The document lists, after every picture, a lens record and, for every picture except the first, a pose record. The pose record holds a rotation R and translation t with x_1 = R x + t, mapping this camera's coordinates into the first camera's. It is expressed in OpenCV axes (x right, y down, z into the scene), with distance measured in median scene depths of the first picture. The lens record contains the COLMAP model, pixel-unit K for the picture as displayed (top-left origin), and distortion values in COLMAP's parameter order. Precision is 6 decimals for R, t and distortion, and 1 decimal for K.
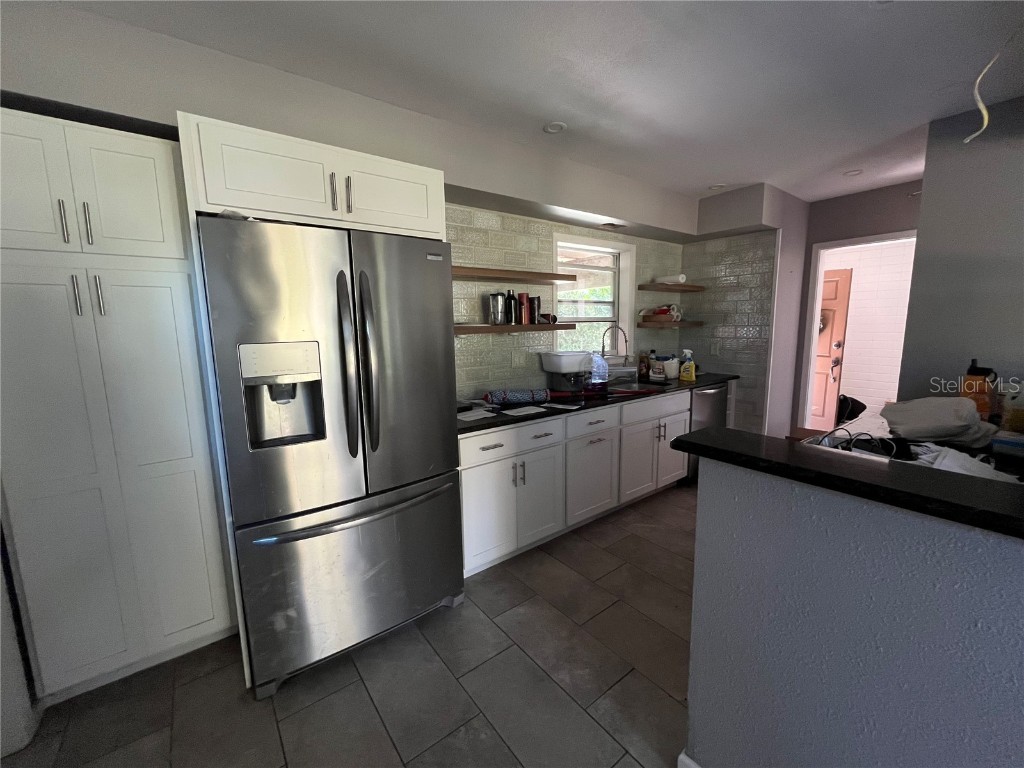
lens RADIAL K [[416.0, 0, 513.9], [0, 416.0, 383.3], [0, 0, 1]] dist [-0.002253, 0.000271]
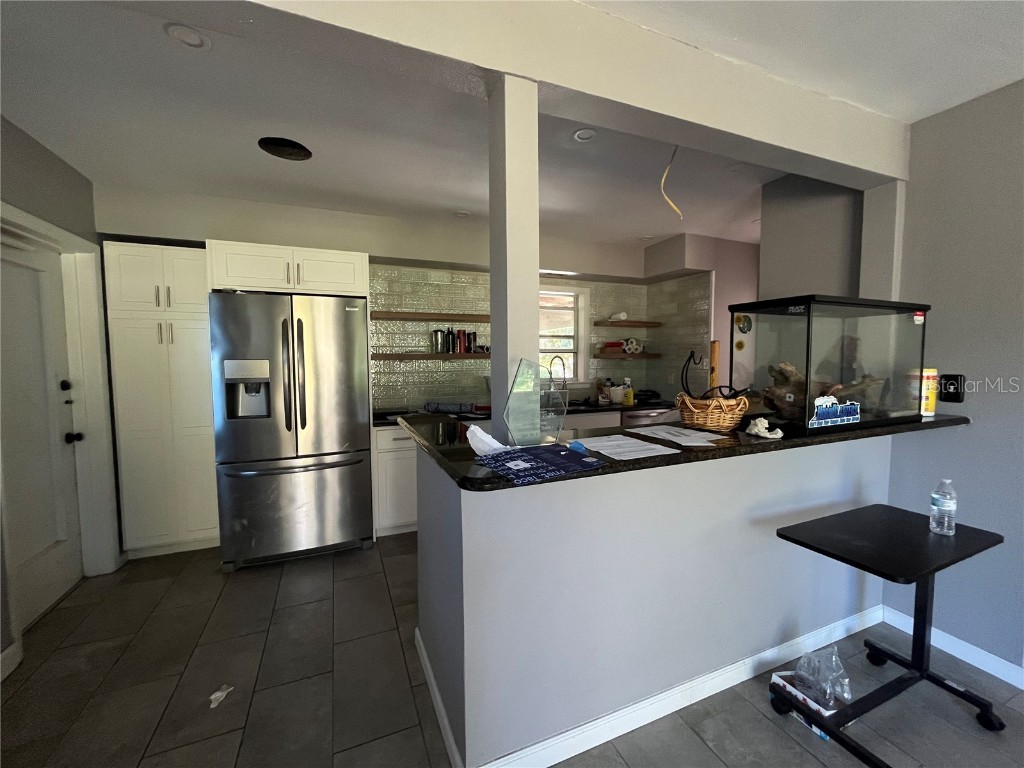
lens RADIAL K [[416.0, 0, 512.5], [0, 416.0, 382.9], [0, 0, 1]] dist [-0.002253, 0.000271]
pose [[0.965859, 0.028437, -0.257504, 0.423462], [-0.048791, 0.996138, -0.073001, 0.031278], [0.254434, 0.083073, 0.963516, -0.173219]]
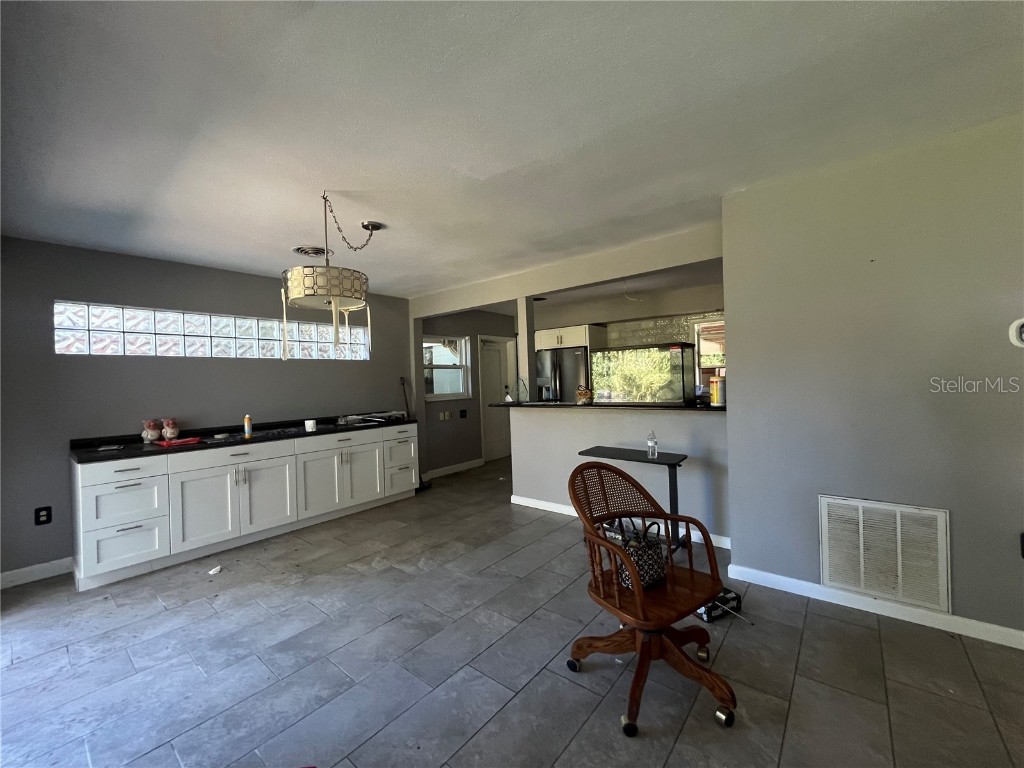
lens RADIAL K [[416.0, 0, 513.3], [0, 416.0, 381.2], [0, 0, 1]] dist [-0.002253, 0.000271]
pose [[0.224947, 0.006405, -0.974350, 1.598021], [-0.109531, 0.993806, -0.018754, 0.027425], [0.968195, 0.110940, 0.224256, -0.132173]]
